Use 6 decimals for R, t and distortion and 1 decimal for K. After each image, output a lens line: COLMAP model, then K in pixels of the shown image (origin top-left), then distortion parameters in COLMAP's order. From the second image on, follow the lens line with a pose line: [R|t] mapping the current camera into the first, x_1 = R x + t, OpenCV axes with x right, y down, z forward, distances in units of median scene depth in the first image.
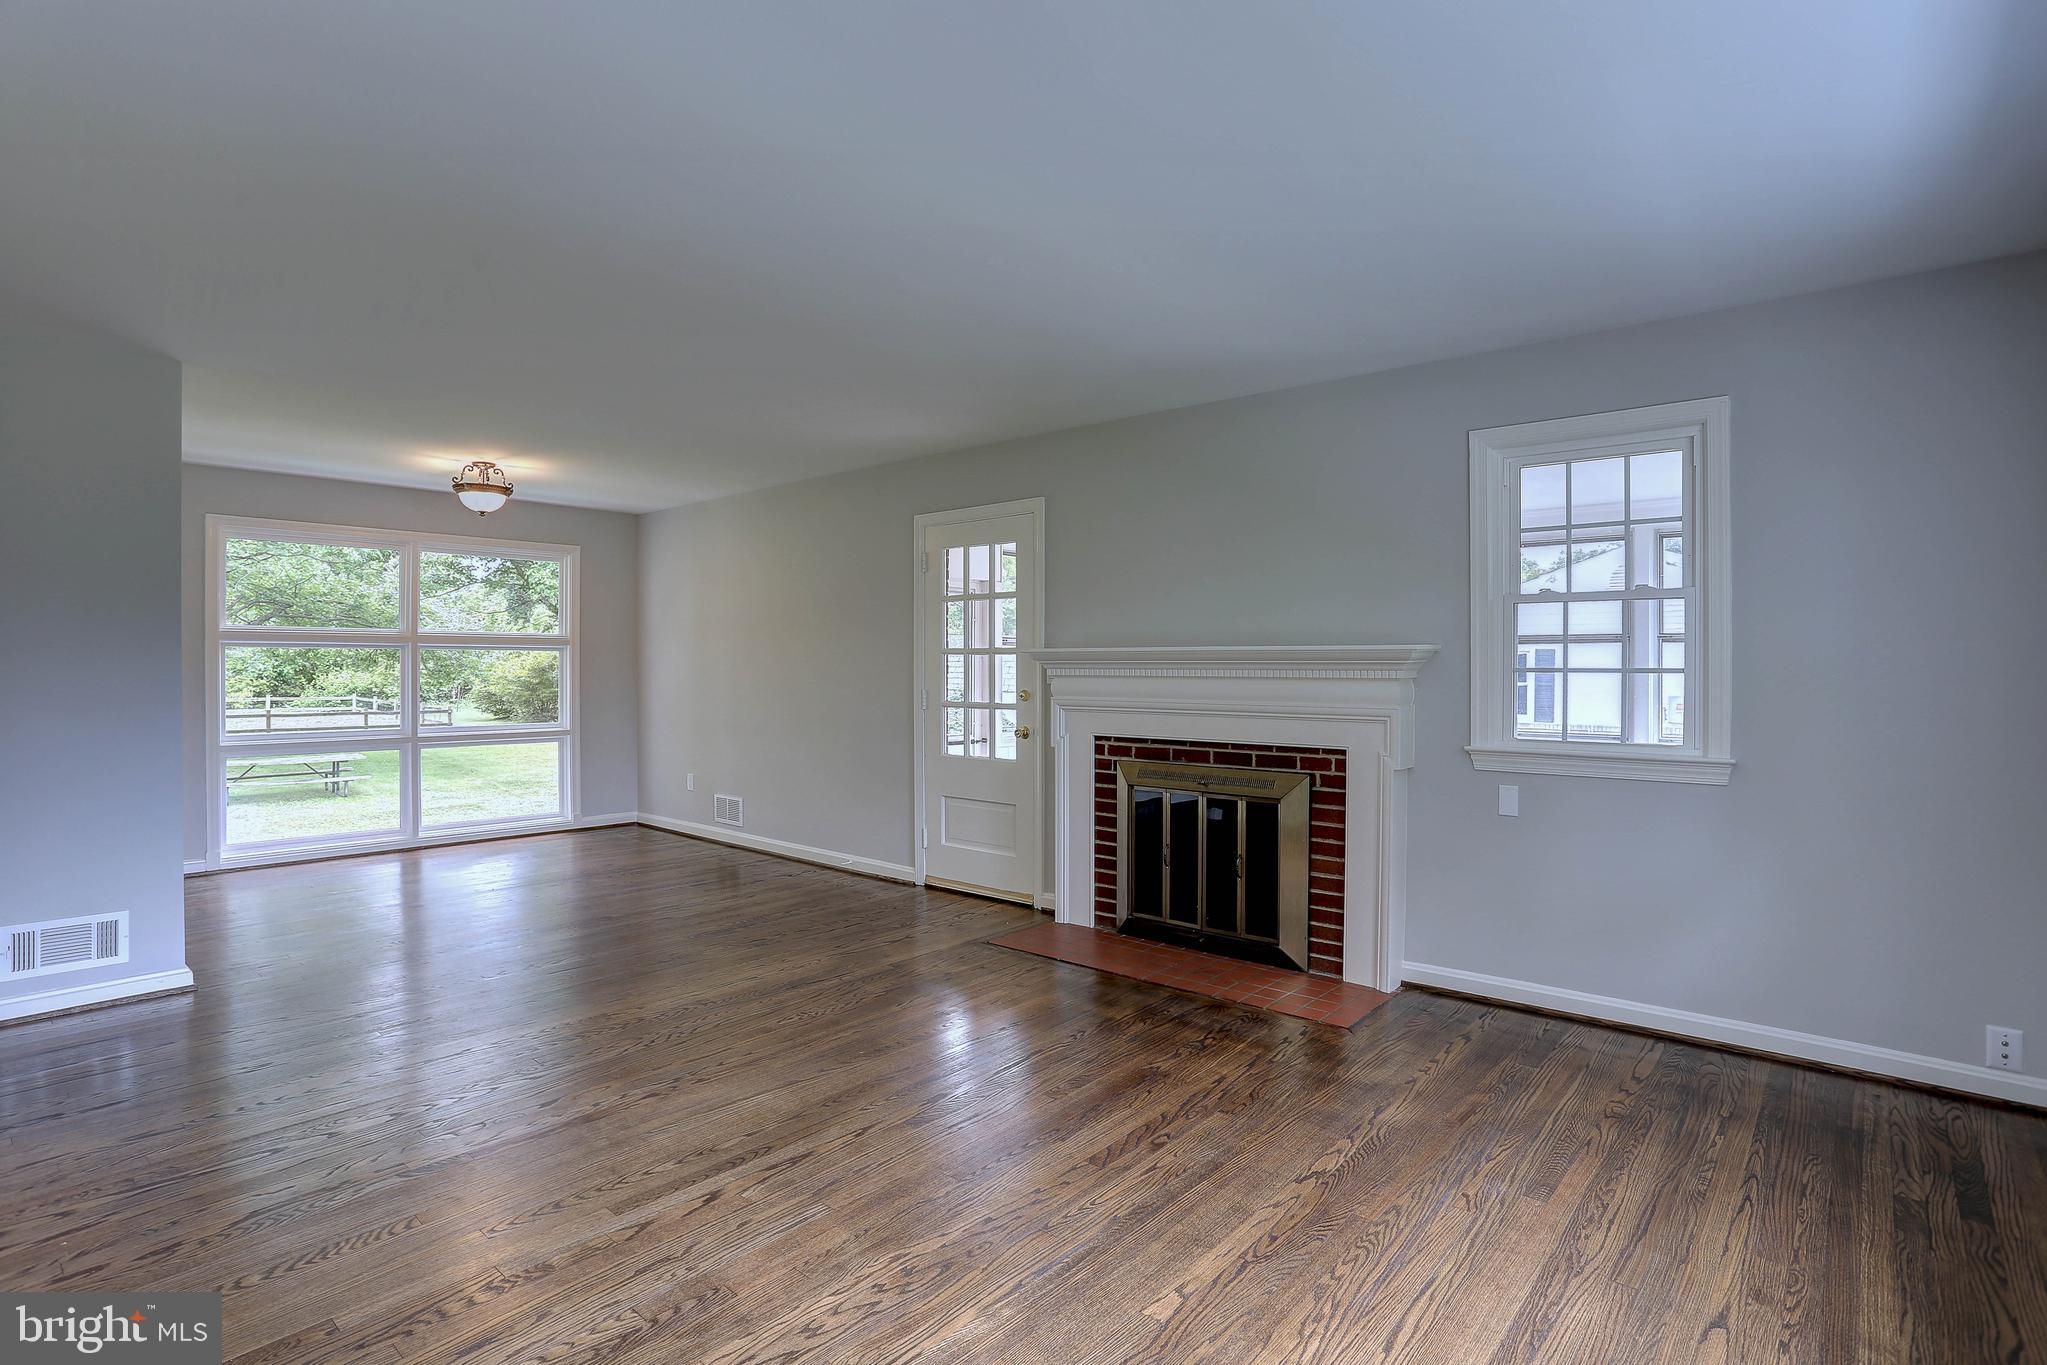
lens RADIAL K [[1000.3, 0, 1013.9], [0, 1000.3, 670.1], [0, 0, 1]] dist [-0.073930, 0.032494]
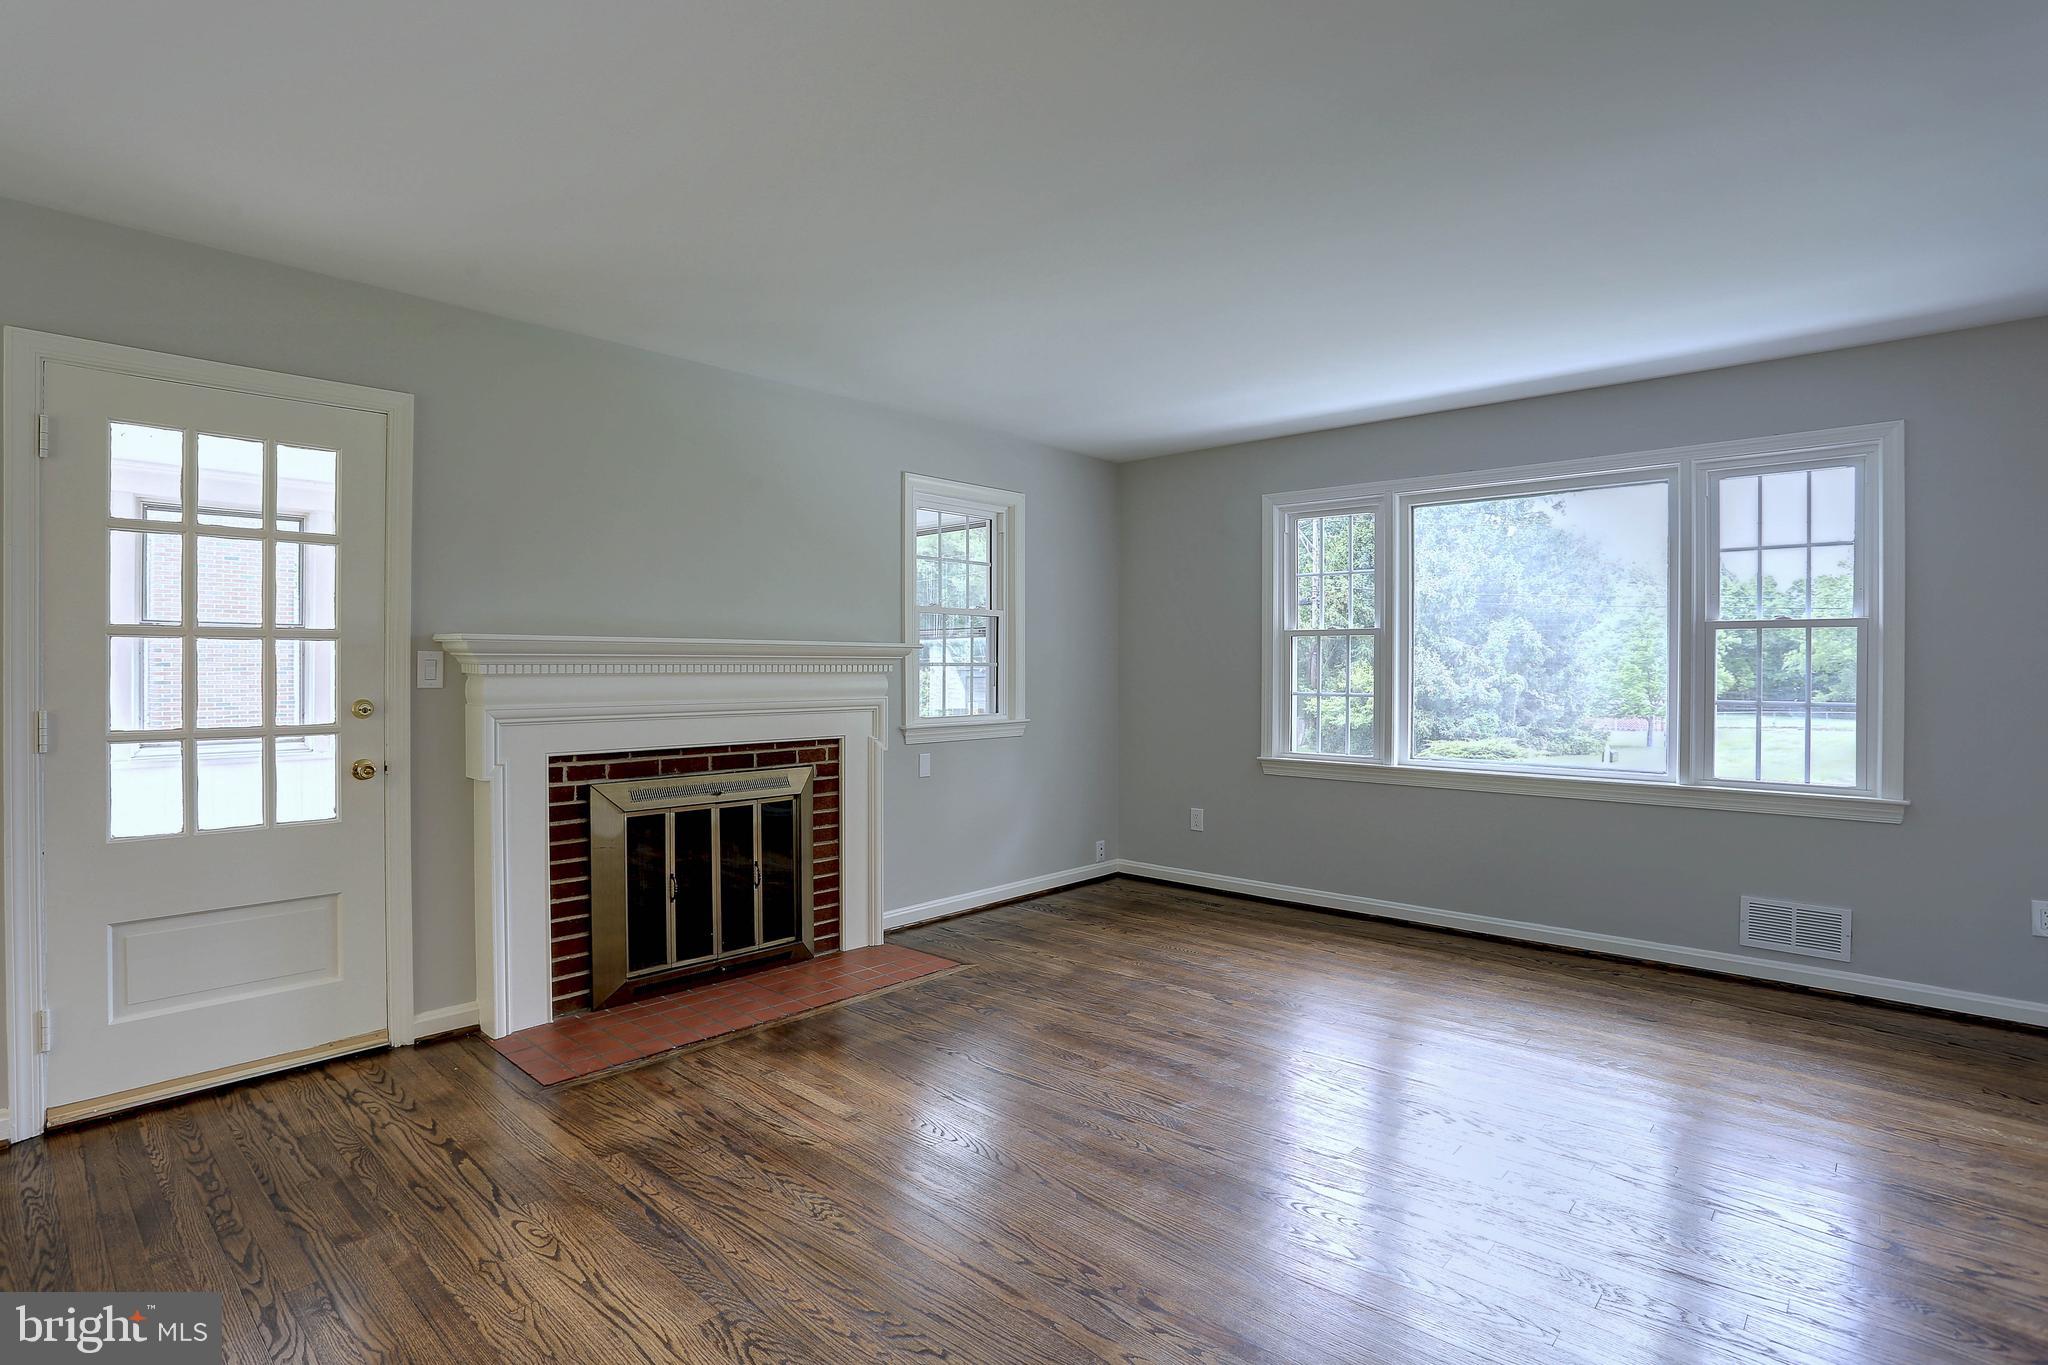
lens RADIAL K [[1000.8, 0, 1014.4], [0, 1000.8, 670.1], [0, 0, 1]] dist [-0.073930, 0.032494]
pose [[0.031179, -0.006171, 0.999495, -0.712126], [0.002075, 0.999979, 0.006109, -0.000592], [-0.999512, 0.001883, 0.031191, 0.737305]]
